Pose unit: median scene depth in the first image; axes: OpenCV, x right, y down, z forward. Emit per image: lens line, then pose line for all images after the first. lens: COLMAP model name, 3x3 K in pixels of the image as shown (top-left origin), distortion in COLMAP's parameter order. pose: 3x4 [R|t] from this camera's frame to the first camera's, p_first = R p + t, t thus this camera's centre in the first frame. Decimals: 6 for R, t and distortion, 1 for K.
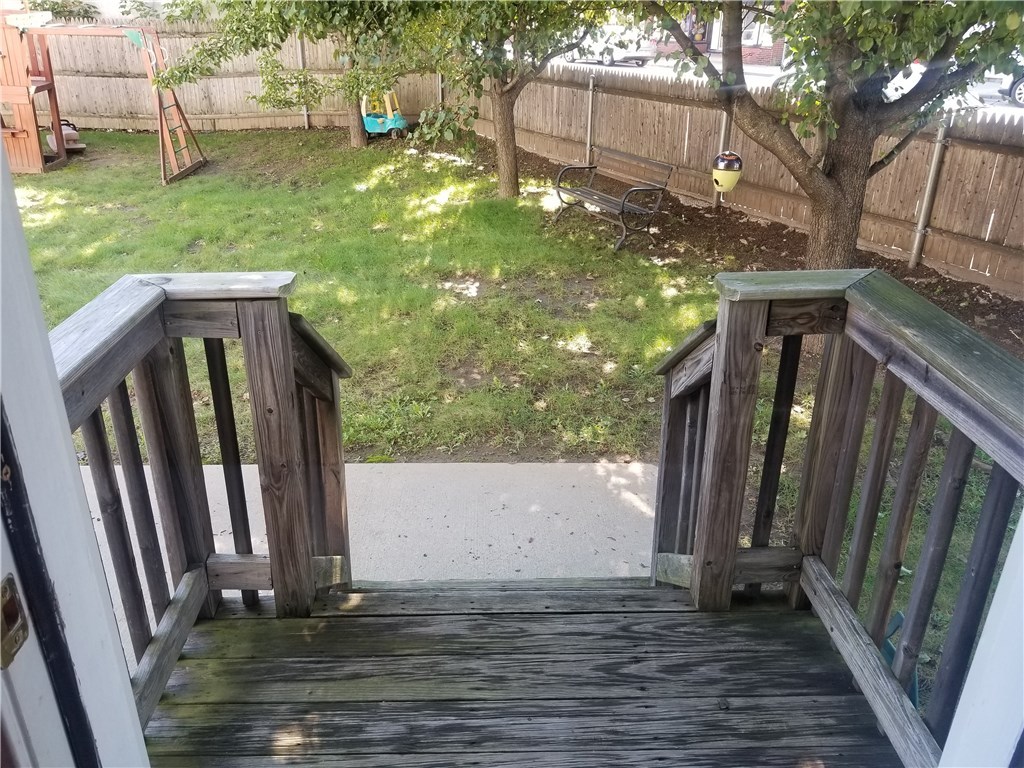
lens RADIAL K [[819.9, 0, 509.3], [0, 819.9, 381.8], [0, 0, 1]] dist [0.032478, -0.050101]
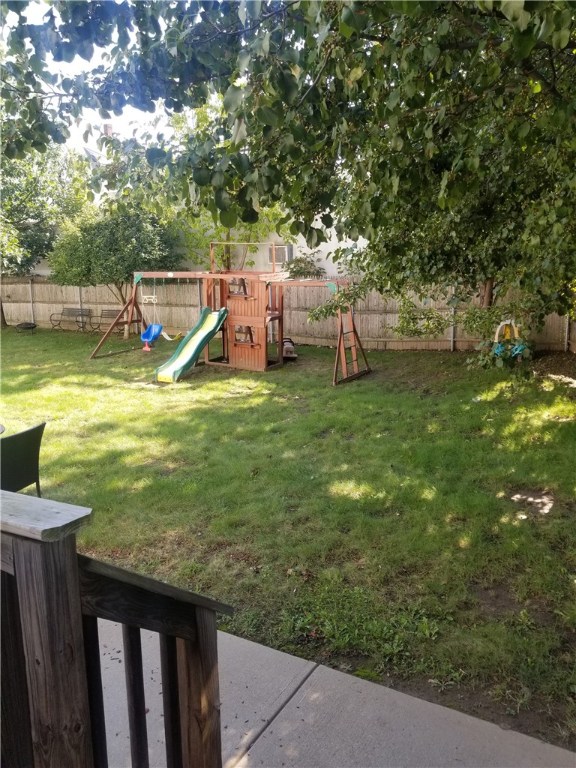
lens RADIAL K [[614.9, 0, 280.4], [0, 614.9, 362.9], [0, 0, 1]] dist [0.032478, -0.050101]
pose [[0.850211, 0.055176, -0.523543, 0.047970], [-0.195128, 0.956685, -0.216054, -0.032843], [0.488944, 0.285849, 0.824150, 0.087493]]
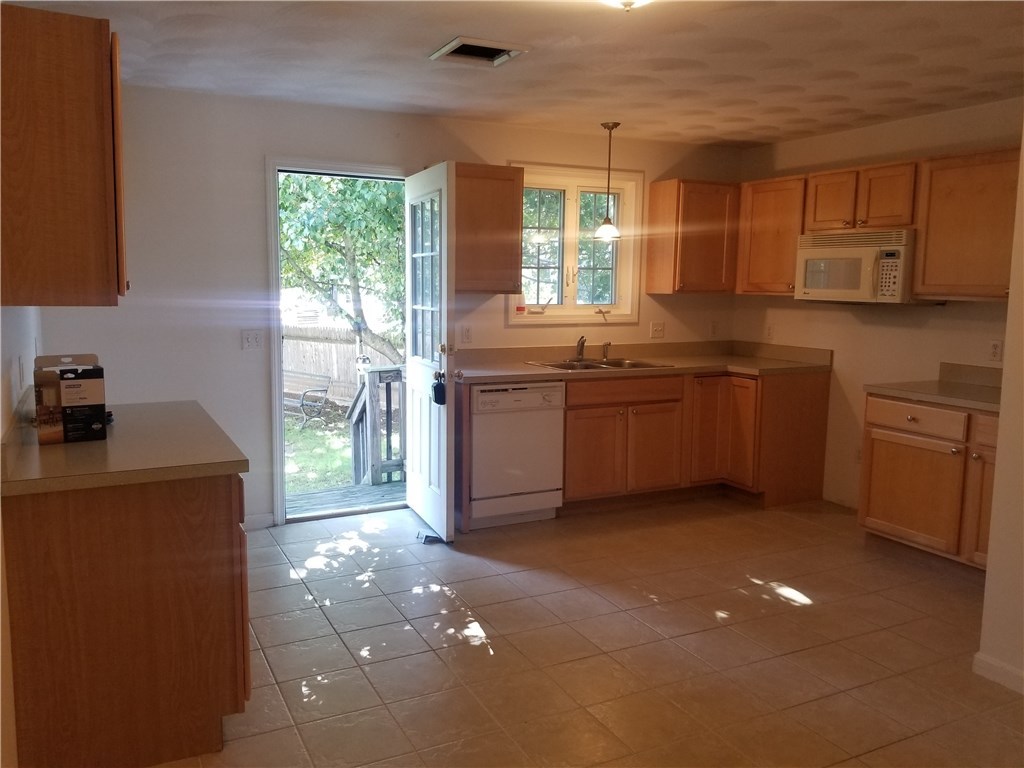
lens RADIAL K [[819.9, 0, 510.7], [0, 819.9, 387.5], [0, 0, 1]] dist [0.032478, -0.050101]
pose [[0.908021, -0.056943, 0.415036, -0.175145], [0.175939, 0.950946, -0.254453, 0.269180], [-0.380187, 0.304070, 0.873498, -0.625359]]
